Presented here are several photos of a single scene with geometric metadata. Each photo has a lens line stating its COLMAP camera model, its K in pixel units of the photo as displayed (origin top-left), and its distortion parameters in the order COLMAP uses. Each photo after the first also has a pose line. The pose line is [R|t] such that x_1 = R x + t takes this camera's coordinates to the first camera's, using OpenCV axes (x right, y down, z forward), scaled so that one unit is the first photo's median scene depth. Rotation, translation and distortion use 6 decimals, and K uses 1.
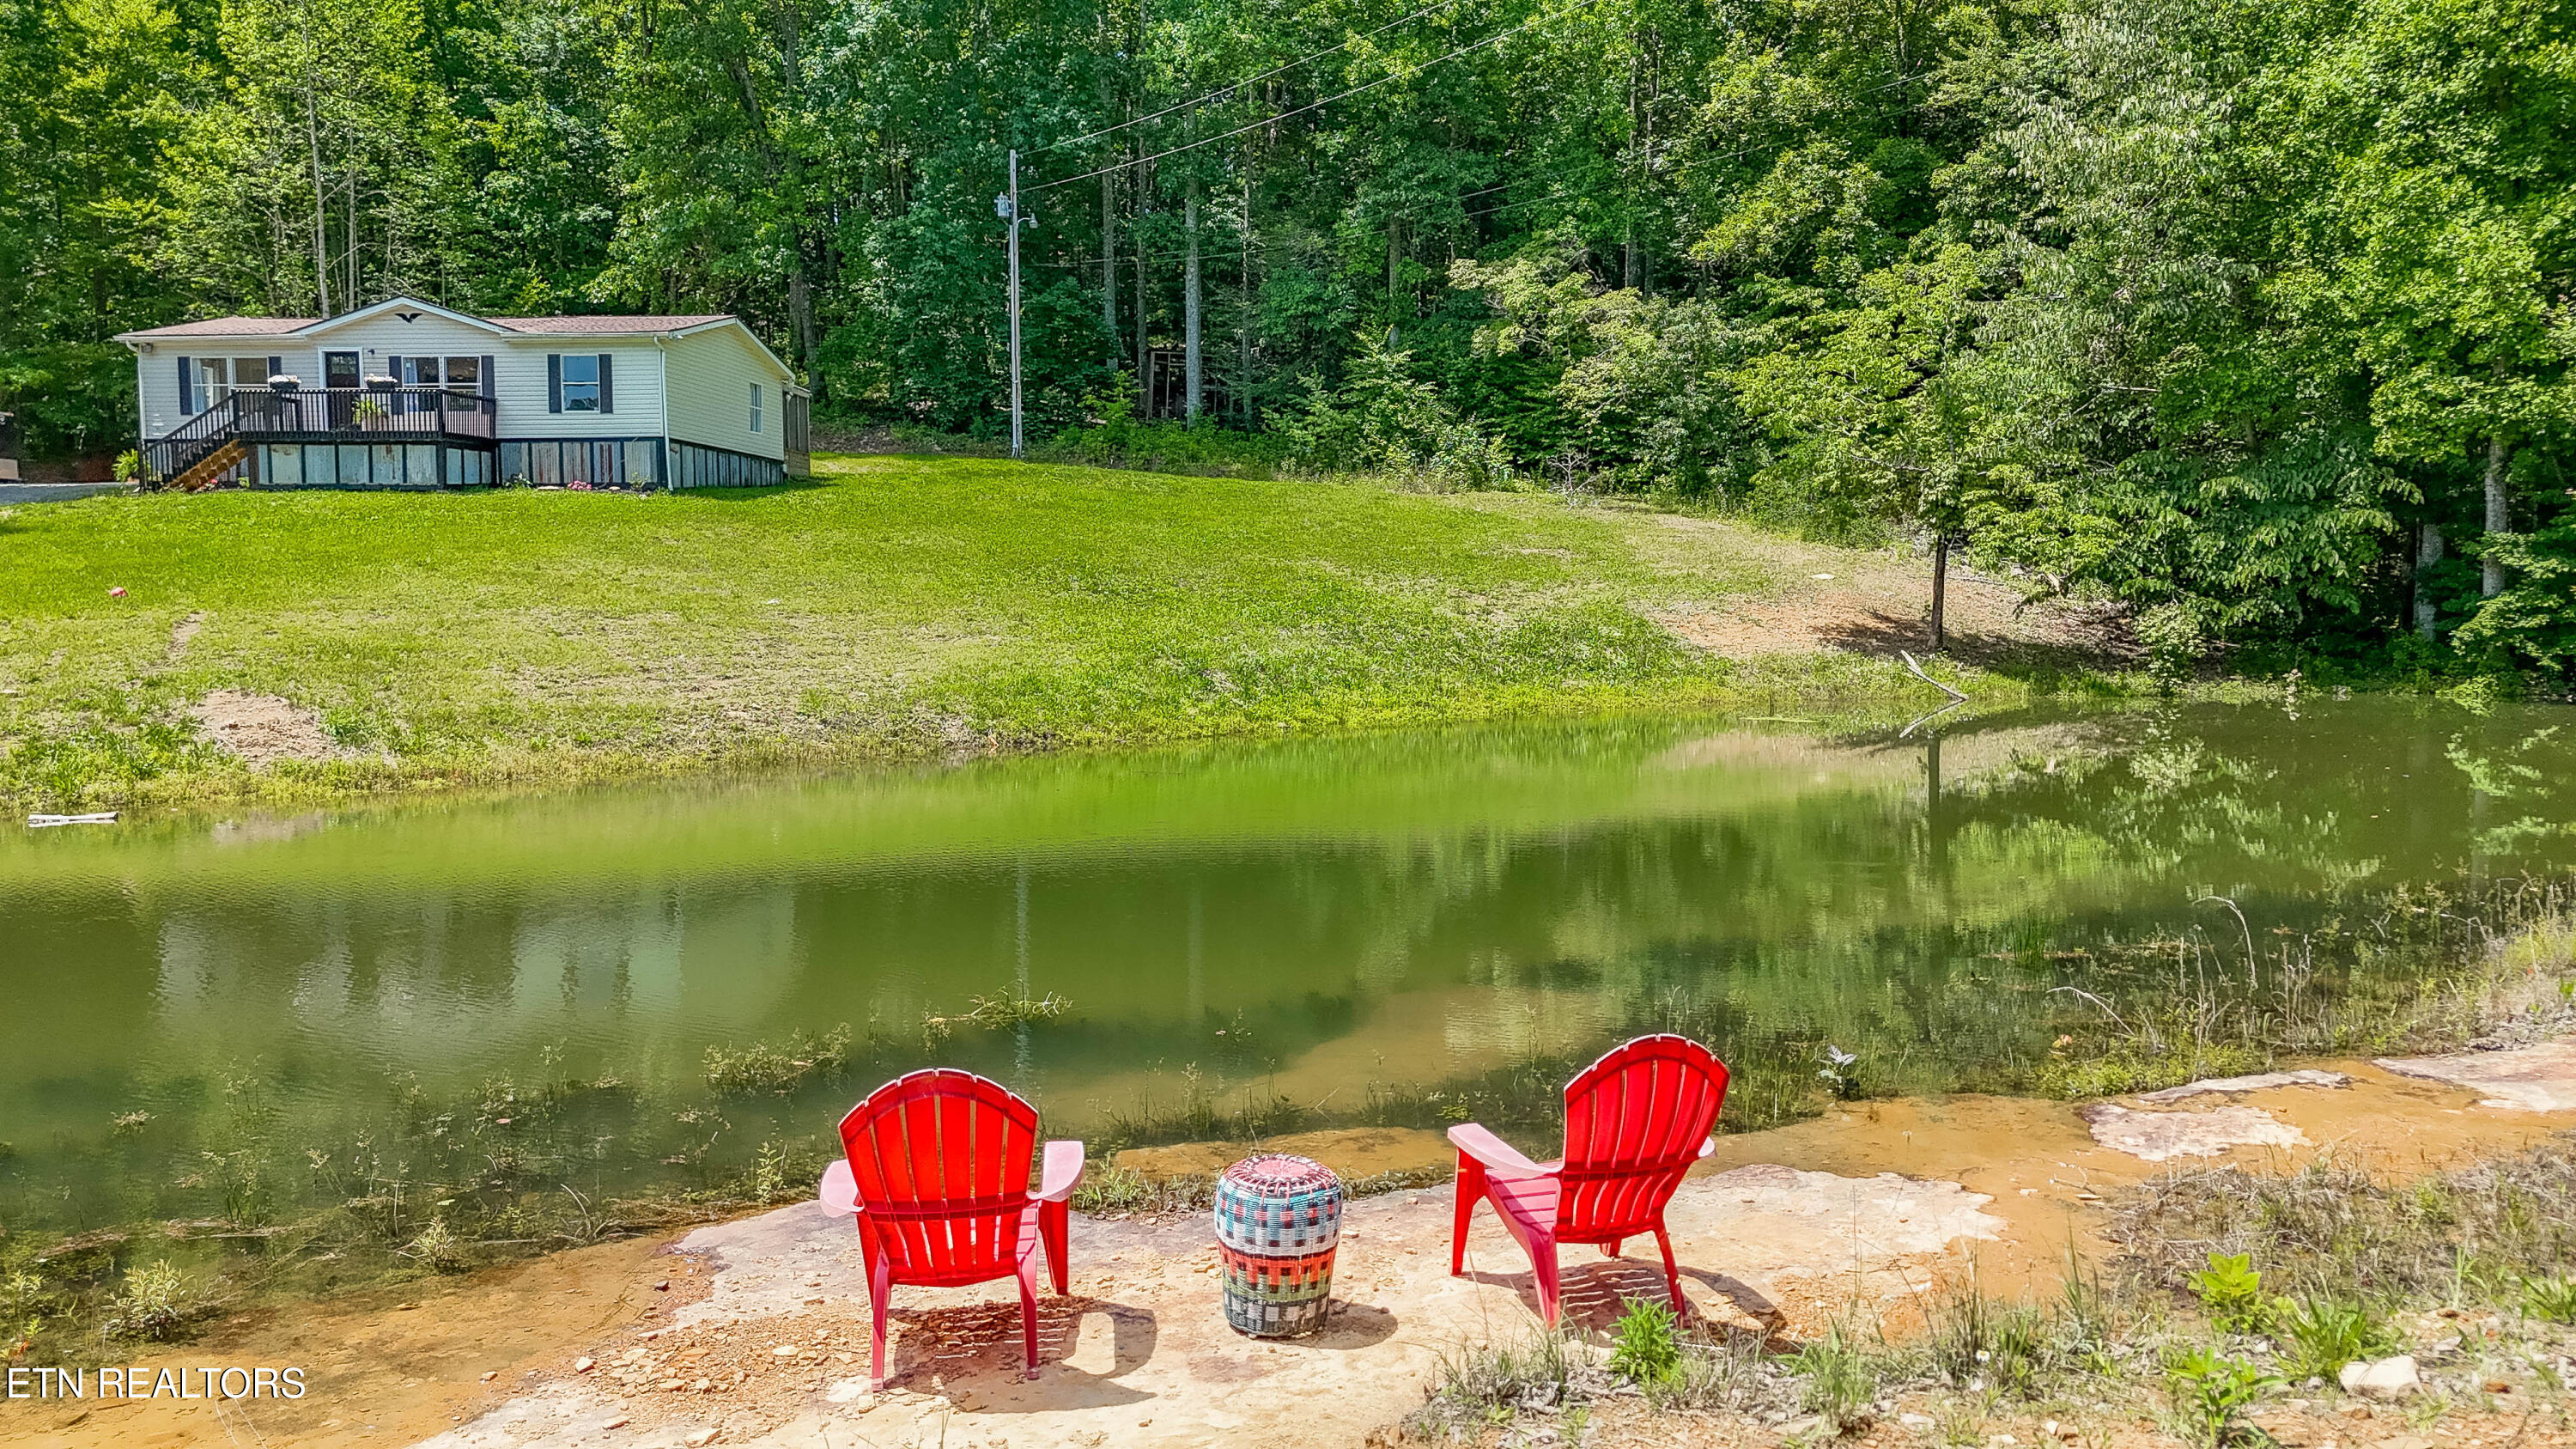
lens RADIAL K [[1882.2, 0, 1298.3], [0, 1882.2, 729.4], [0, 0, 1]] dist [0.079330, -0.099509]
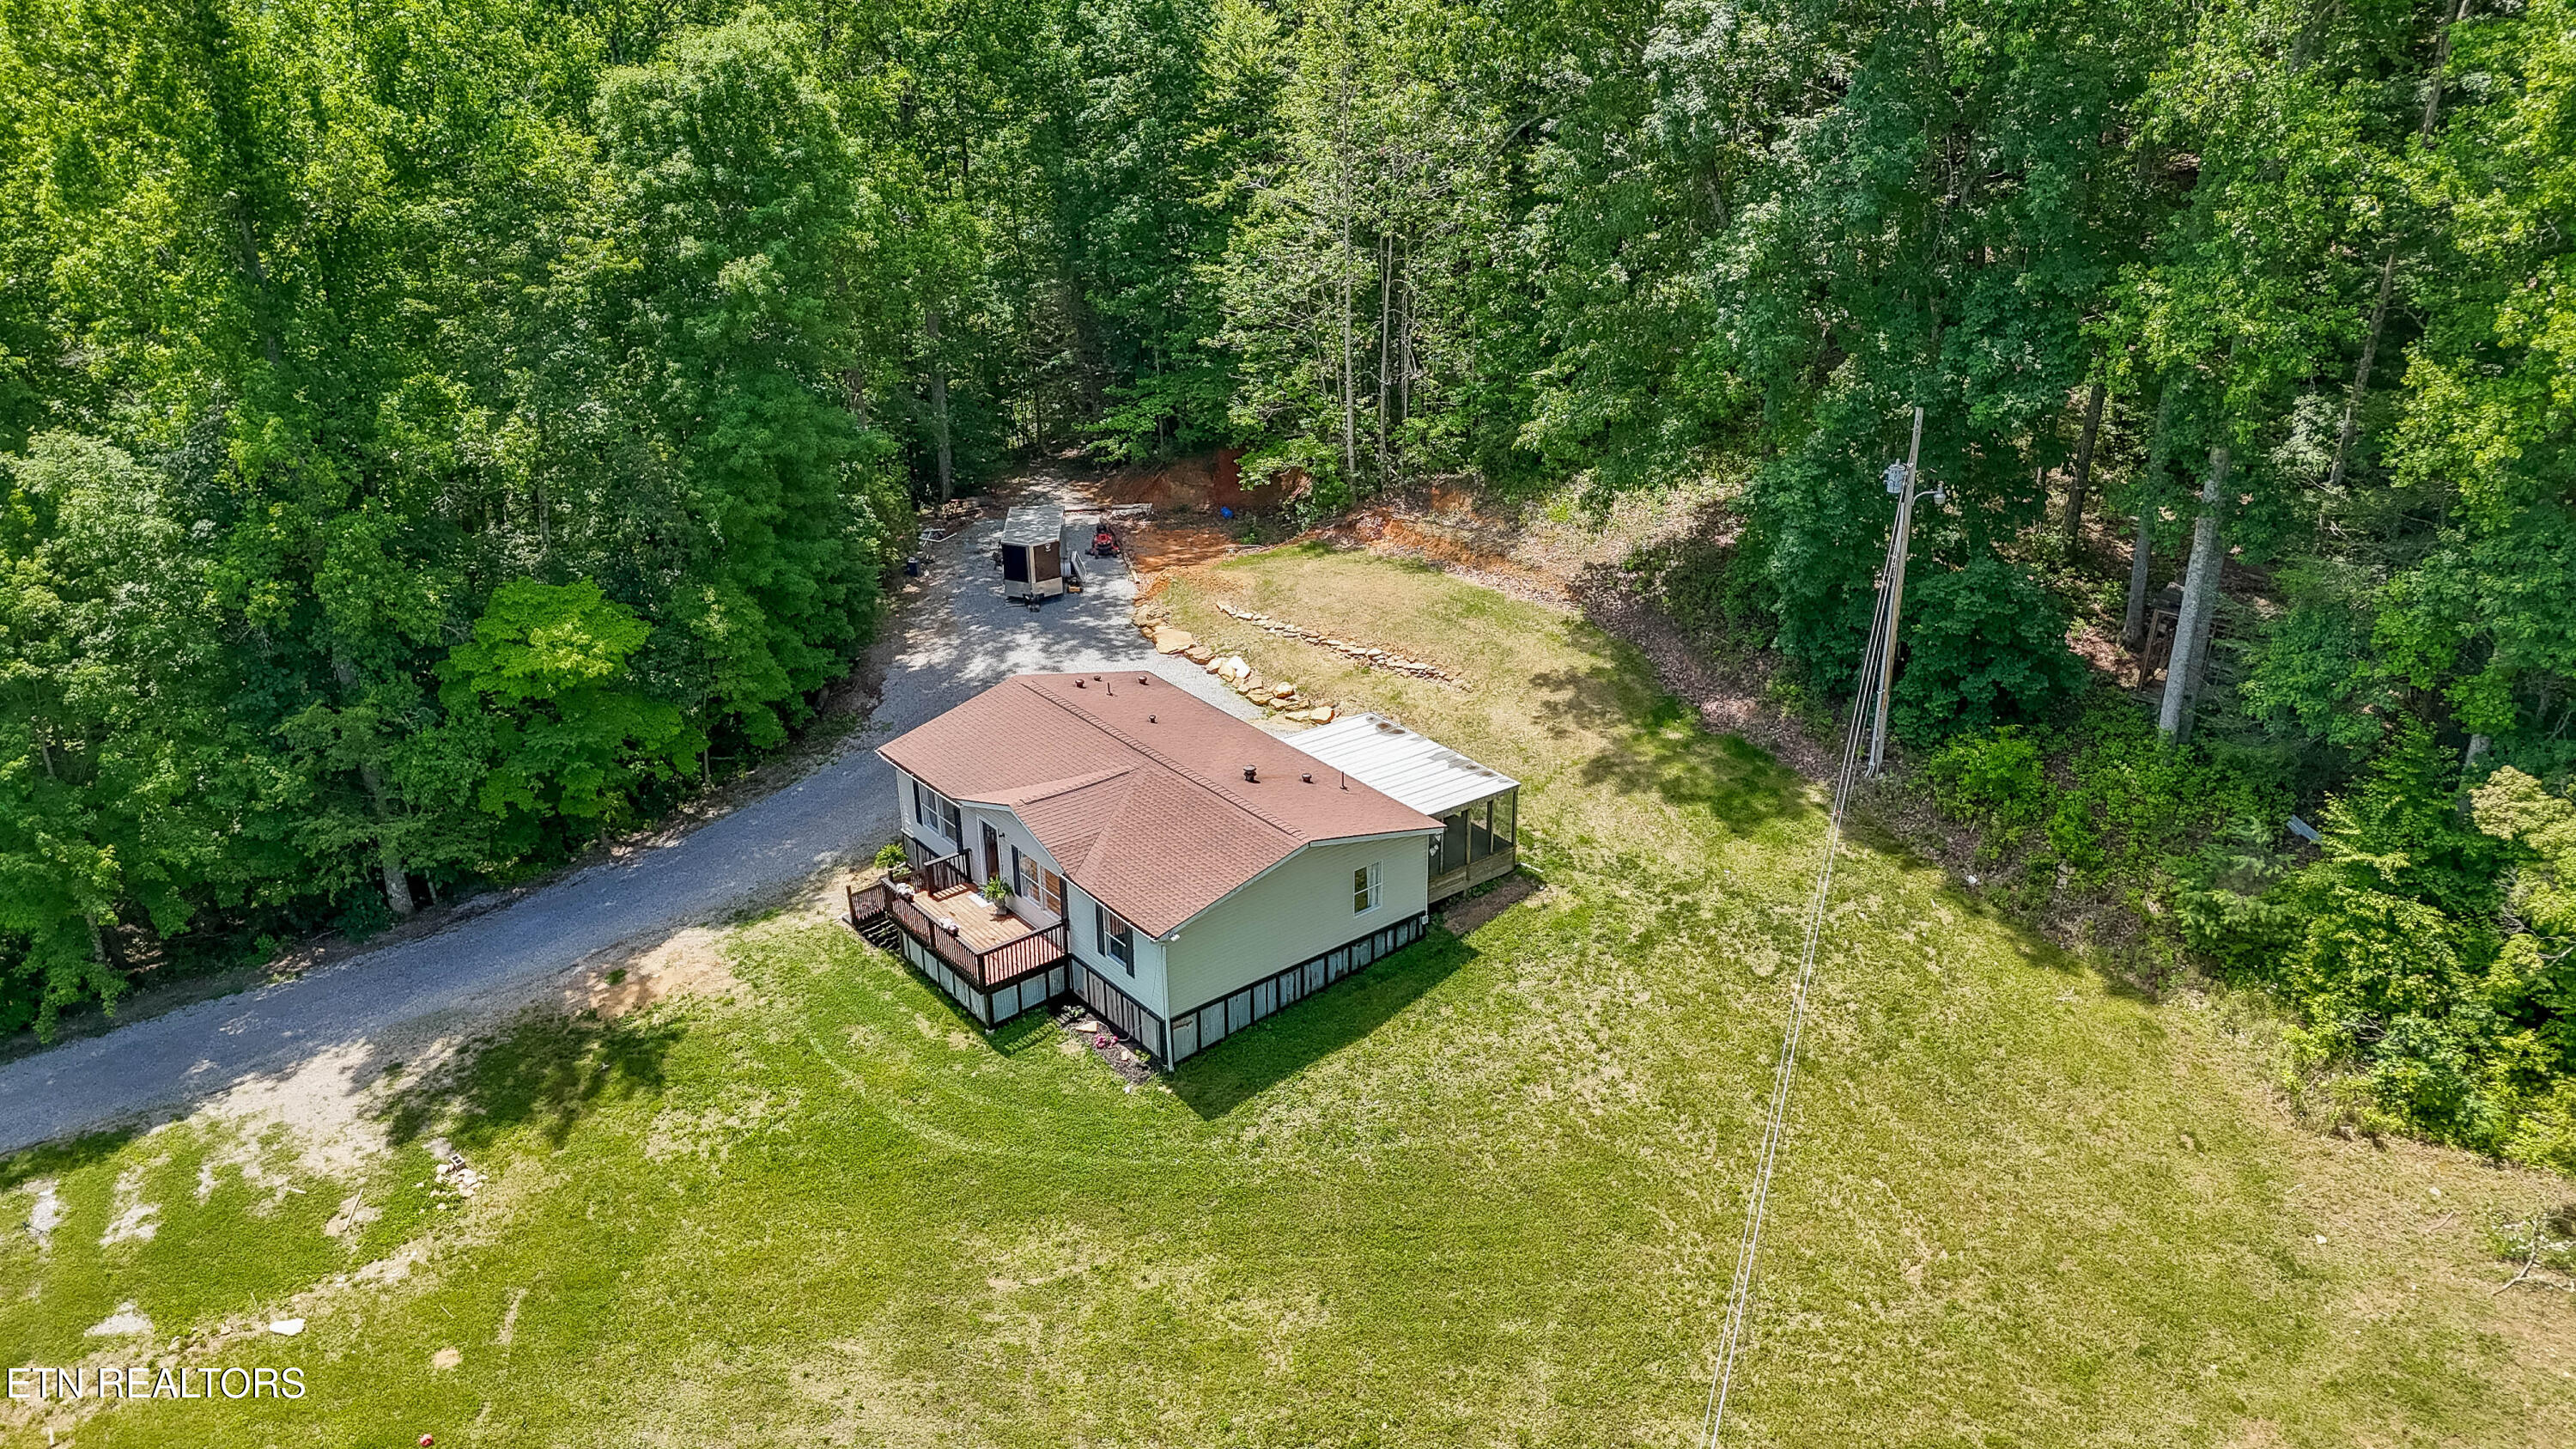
lens RADIAL K [[1882.2, 0, 1298.3], [0, 1882.2, 729.4], [0, 0, 1]] dist [0.079330, -0.099509]
pose [[0.677086, 0.291925, -0.675525, 0.285164], [-0.043146, 0.932121, 0.359566, -0.569337], [0.734638, -0.214311, 0.643722, 0.406938]]
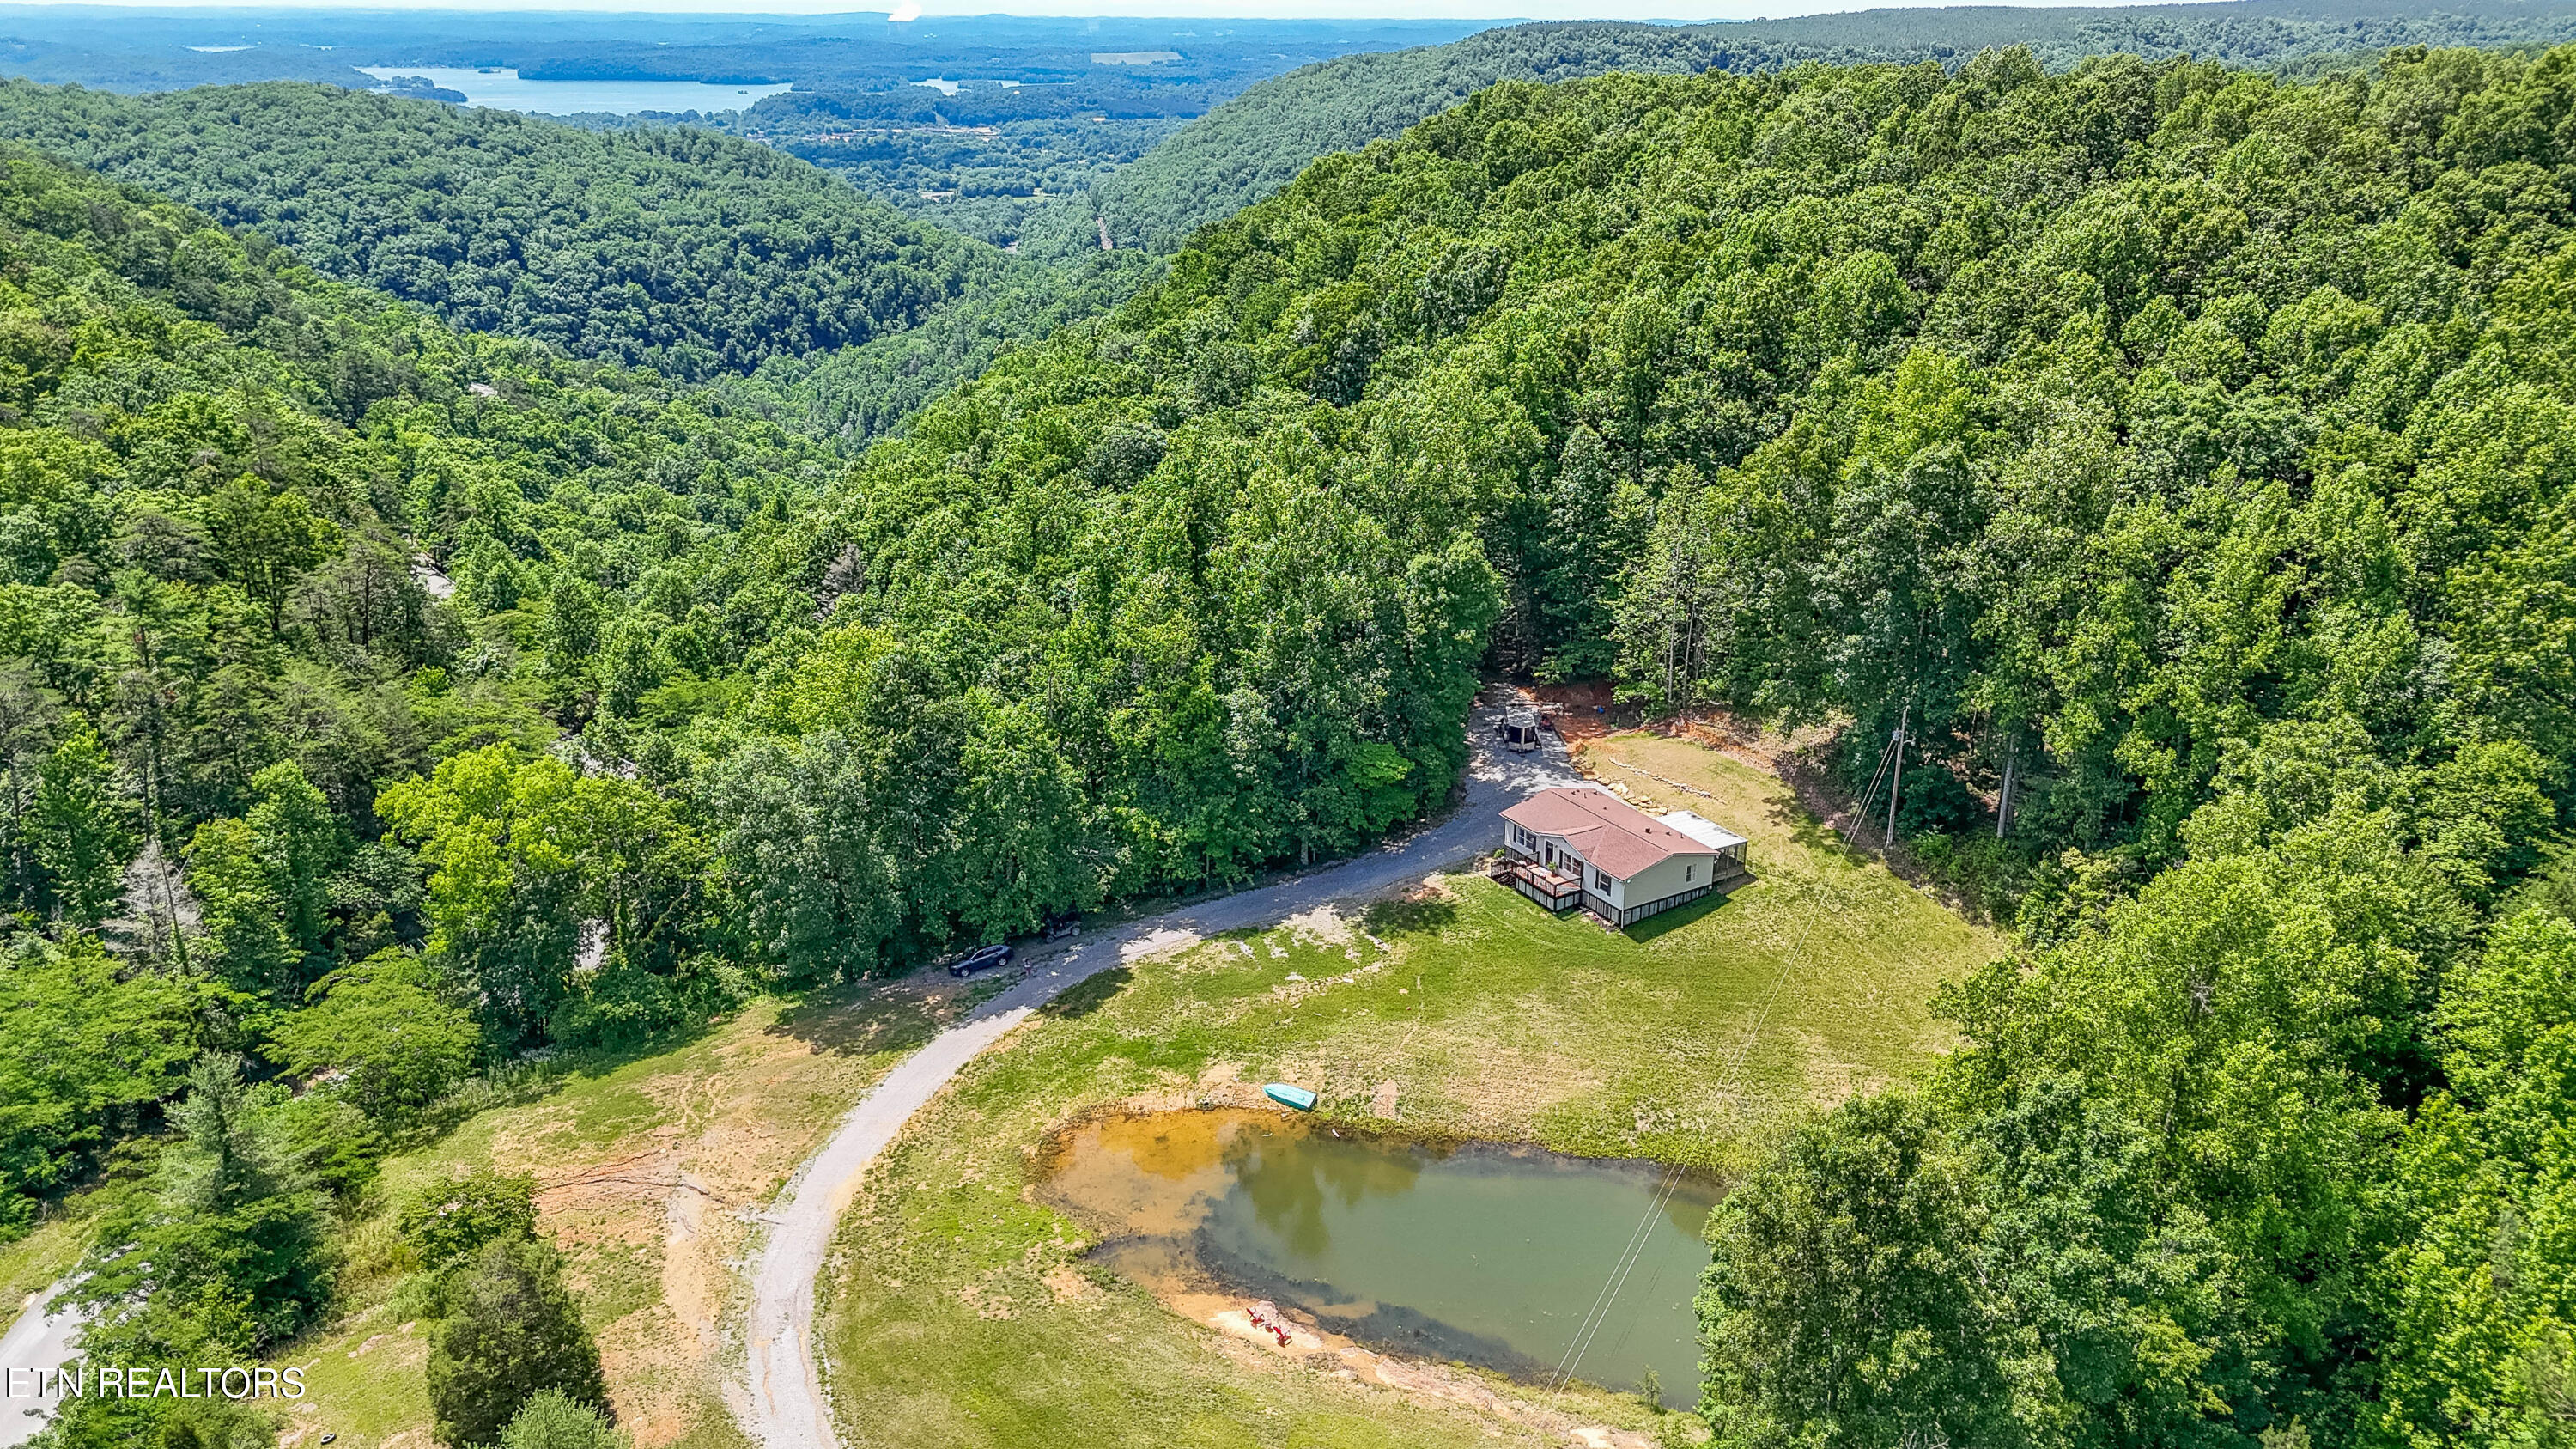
lens RADIAL K [[1882.2, 0, 1298.3], [0, 1882.2, 729.4], [0, 0, 1]] dist [0.079330, -0.099509]
pose [[0.582943, 0.289520, -0.759181, 1.268356], [-0.061607, 0.947422, 0.314002, -1.113952], [0.810174, -0.136274, 0.570129, -0.834326]]
